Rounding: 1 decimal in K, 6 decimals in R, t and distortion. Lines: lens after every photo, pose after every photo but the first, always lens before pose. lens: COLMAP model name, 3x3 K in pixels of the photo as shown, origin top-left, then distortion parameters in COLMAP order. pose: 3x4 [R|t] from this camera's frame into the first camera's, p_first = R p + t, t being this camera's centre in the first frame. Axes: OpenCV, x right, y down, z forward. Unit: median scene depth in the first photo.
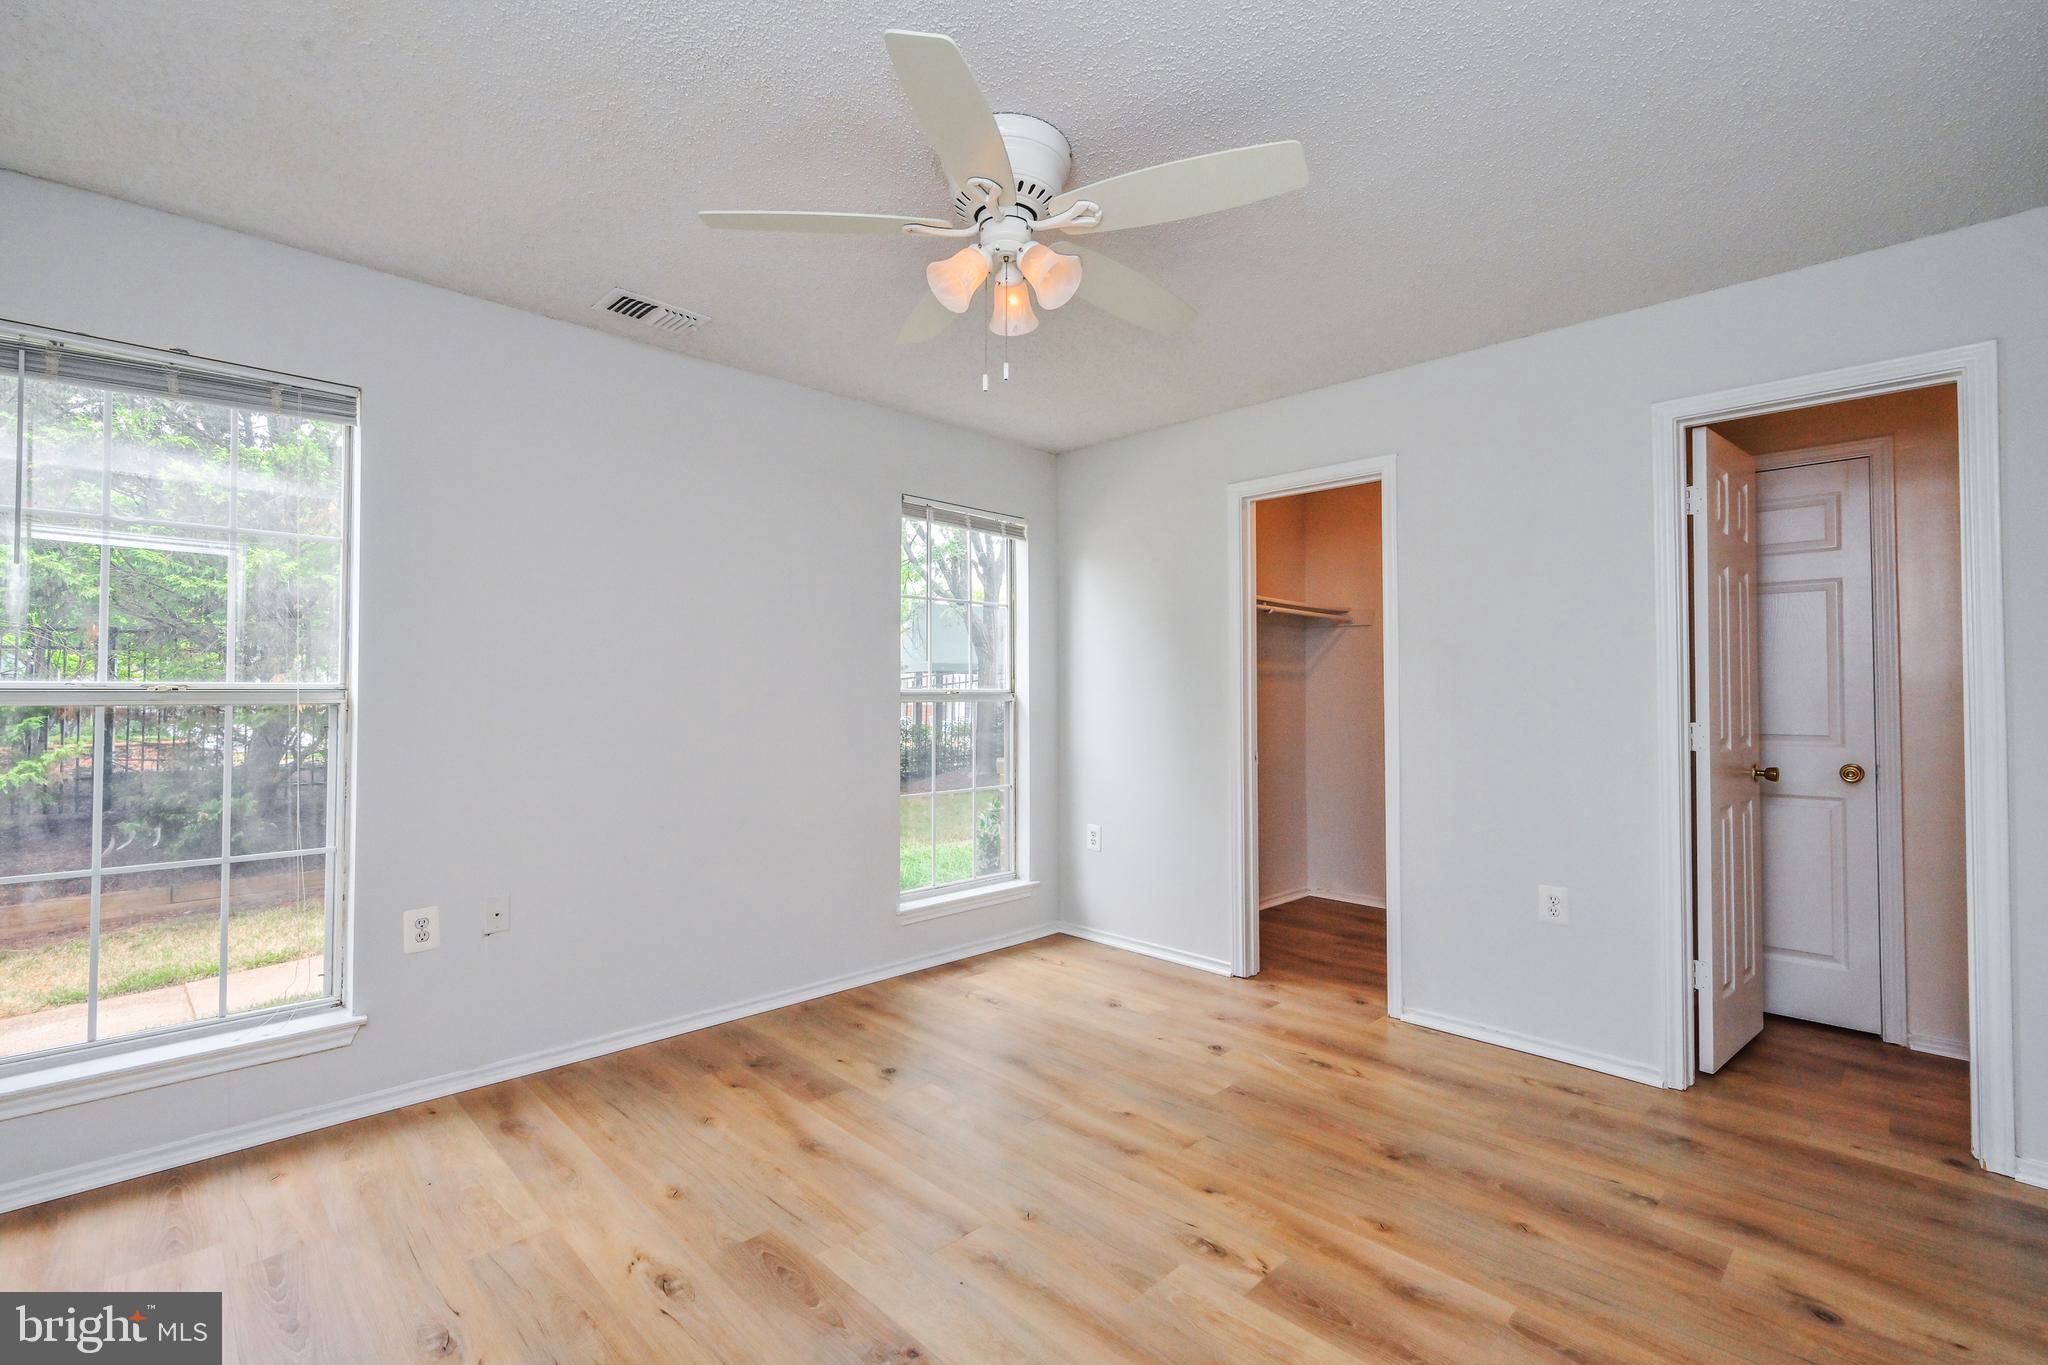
lens RADIAL K [[901.6, 0, 1024.0], [0, 901.6, 682.5], [0, 0, 1]] dist [-0.003651, 0.000273]
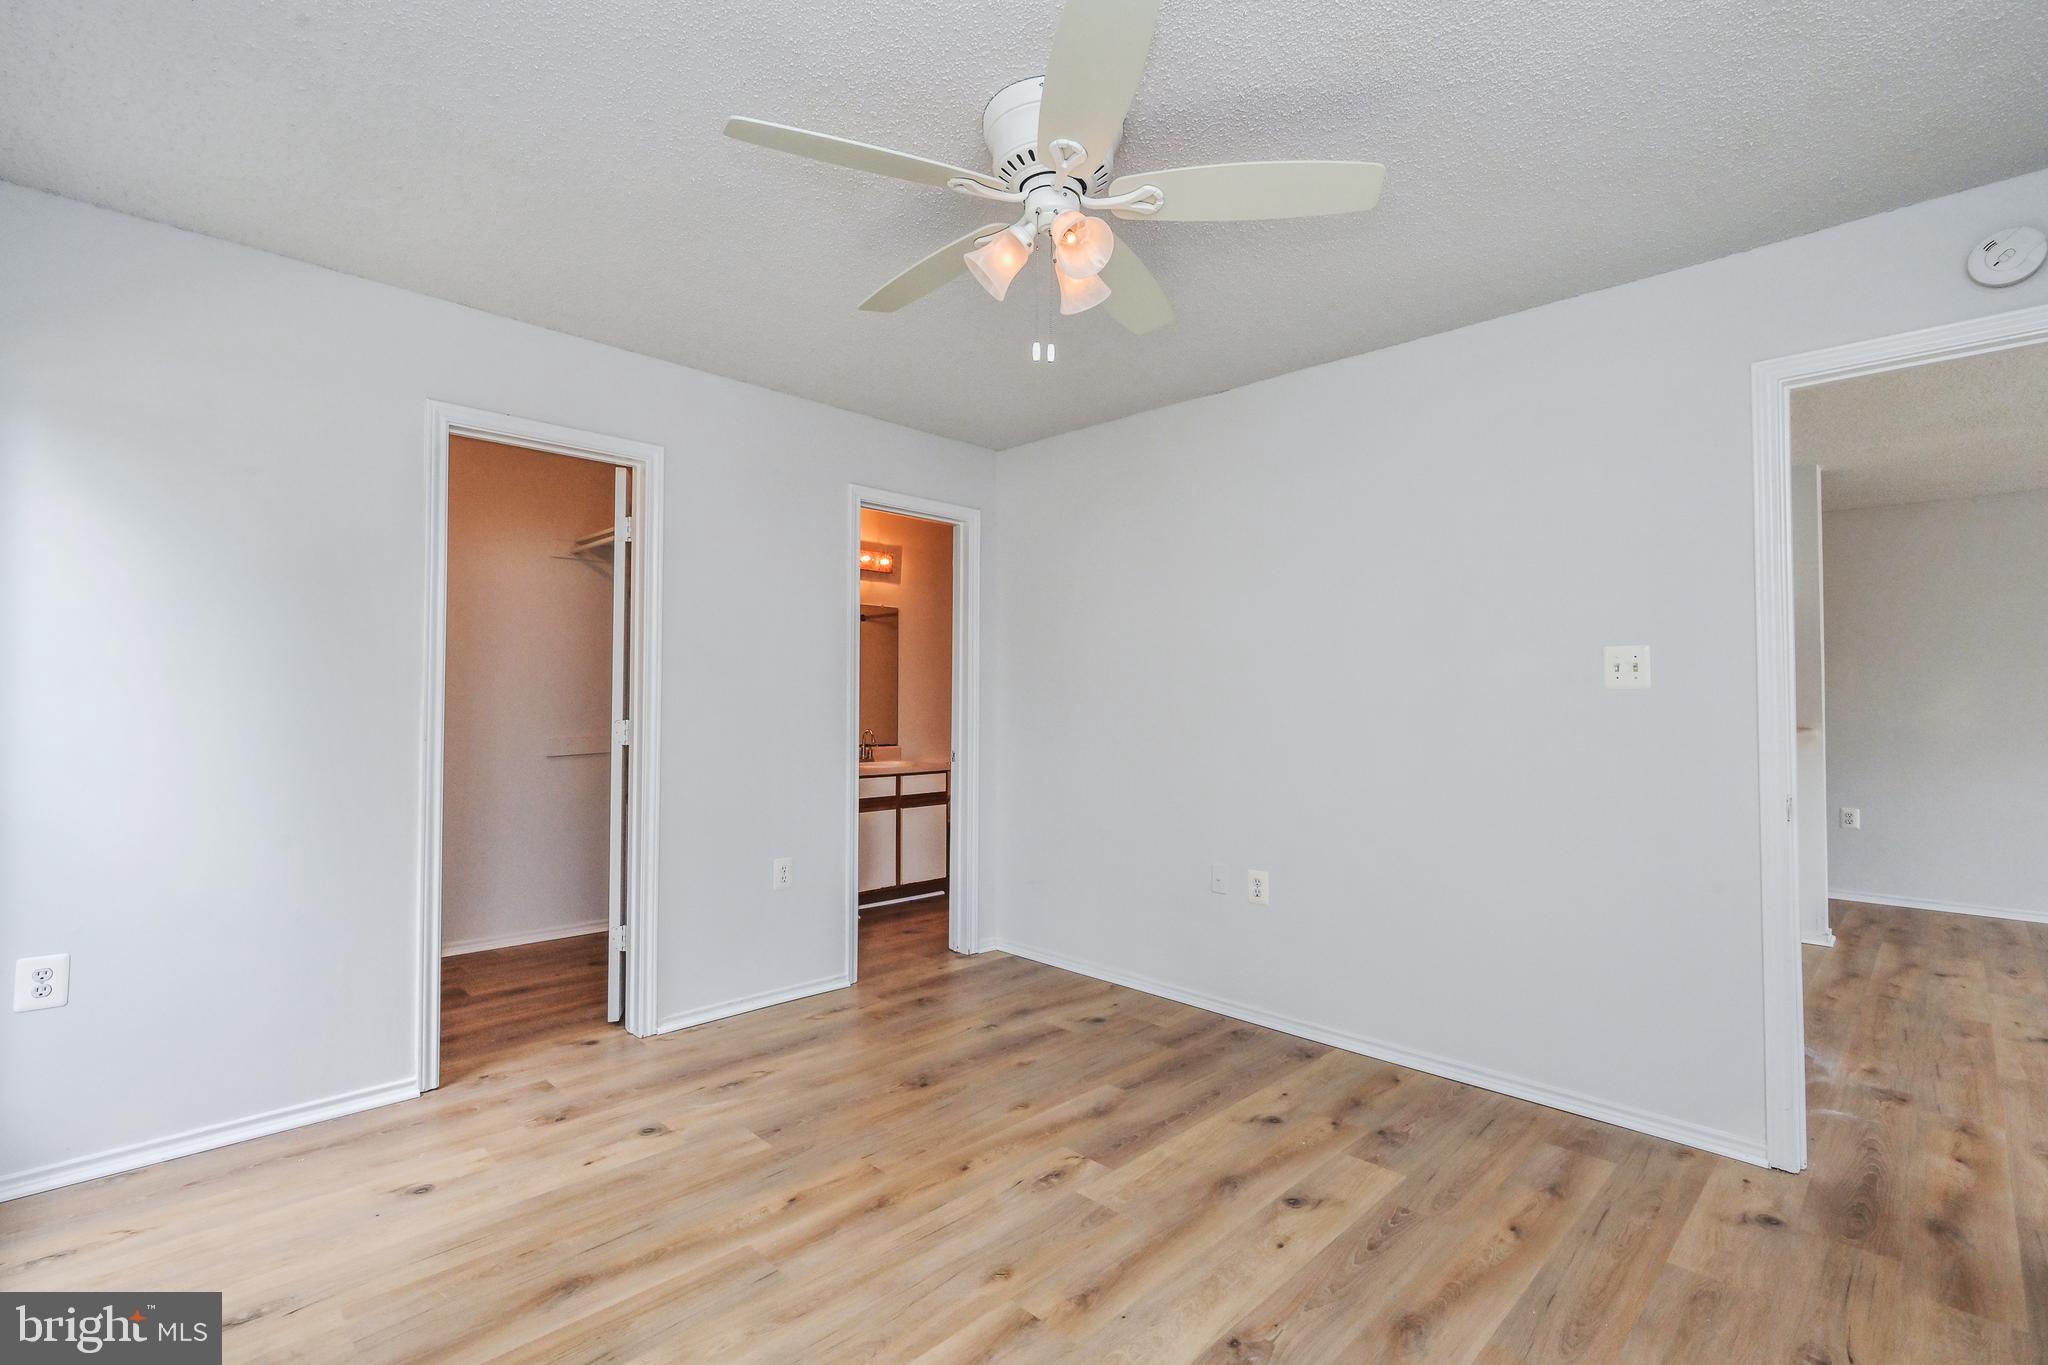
lens RADIAL K [[909.3, 0, 1049.6], [0, 909.3, 687.6], [0, 0, 1]] dist [-0.000195, 0.000097]
pose [[-0.011196, 0.010890, 0.999878, -0.696428], [-0.019792, 0.999742, -0.011110, 0.006861], [-0.999741, -0.019914, -0.010977, 0.736829]]
